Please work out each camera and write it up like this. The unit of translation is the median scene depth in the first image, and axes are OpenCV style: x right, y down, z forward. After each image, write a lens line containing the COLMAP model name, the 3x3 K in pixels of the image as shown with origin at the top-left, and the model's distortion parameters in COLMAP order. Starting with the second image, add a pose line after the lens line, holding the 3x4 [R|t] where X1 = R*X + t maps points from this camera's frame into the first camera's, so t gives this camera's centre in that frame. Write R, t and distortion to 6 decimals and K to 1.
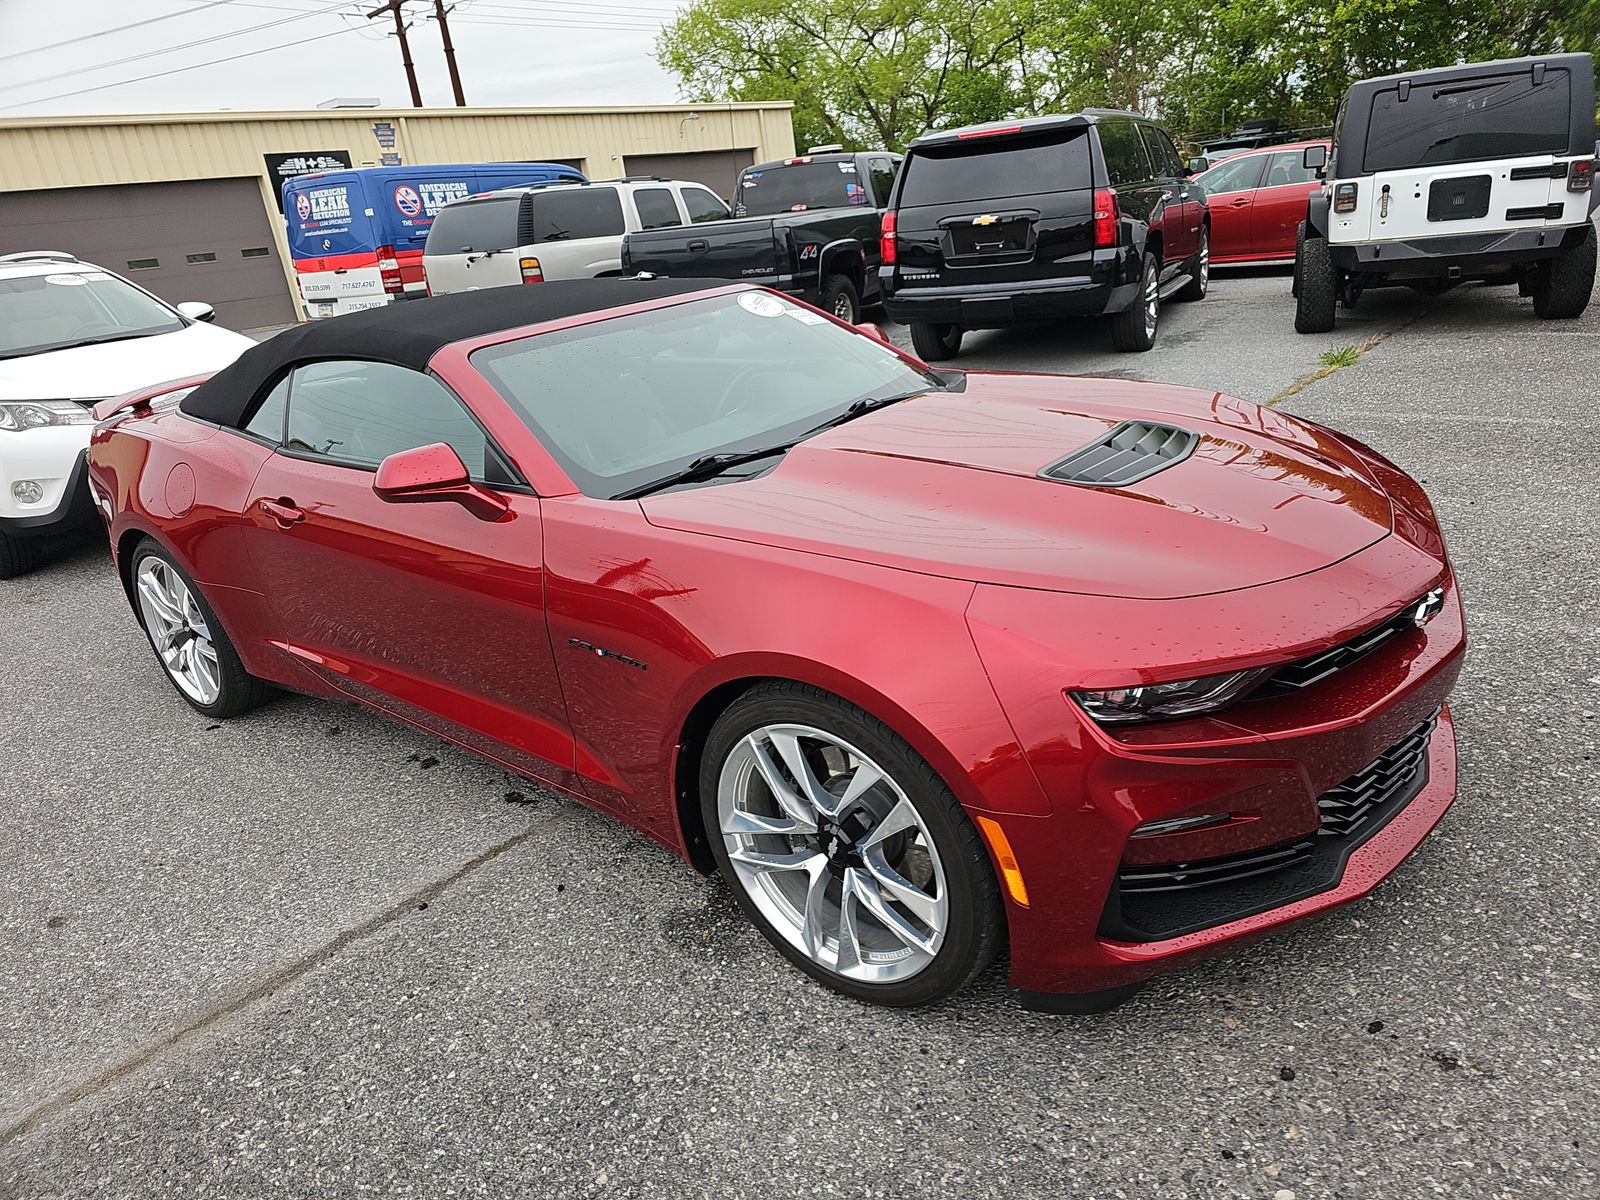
lens RADIAL K [[1064.8, 0, 803.2], [0, 1064.8, 574.5], [0, 0, 1]] dist [0.028074, -0.006809]
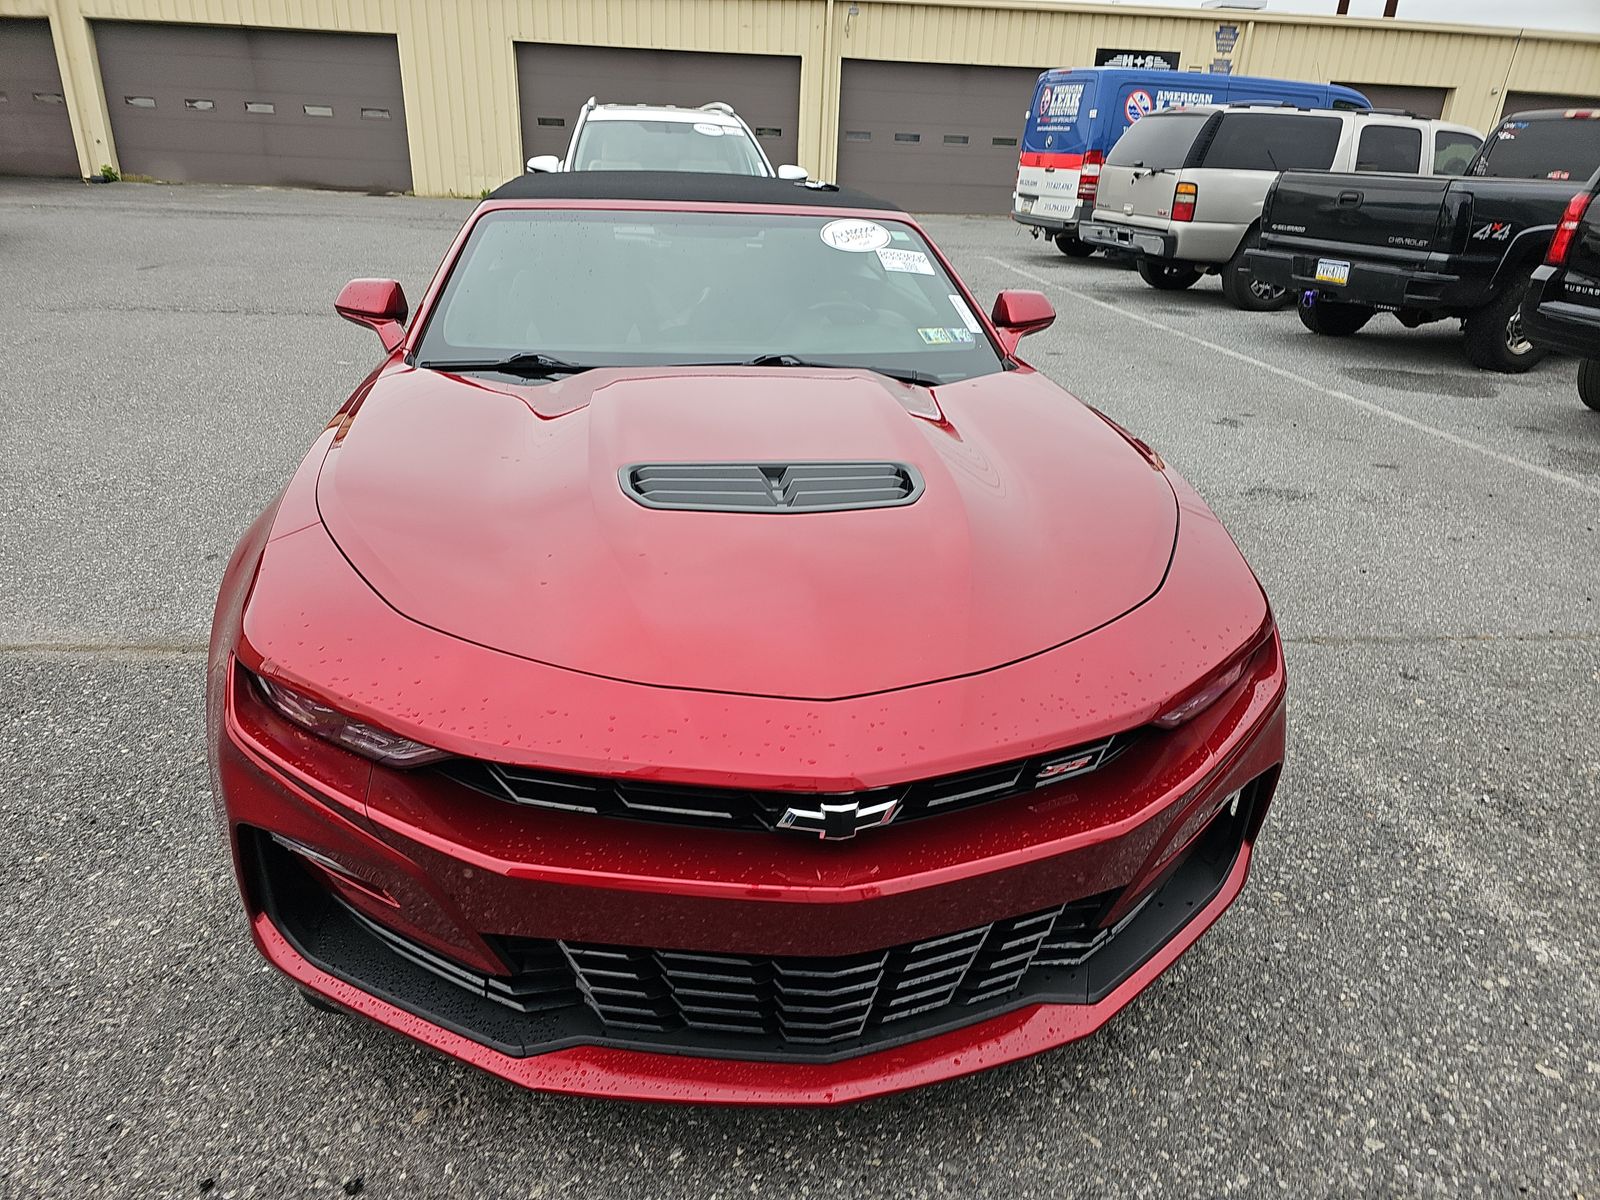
lens RADIAL K [[1055.7, 0, 805.3], [0, 1055.7, 597.3], [0, 0, 1]] dist [0.060171, -0.051568]
pose [[0.722621, 0.390510, -0.570369, 0.140411], [-0.337665, 0.919406, 0.201682, -0.035501], [0.603159, 0.046854, 0.796243, 0.072025]]
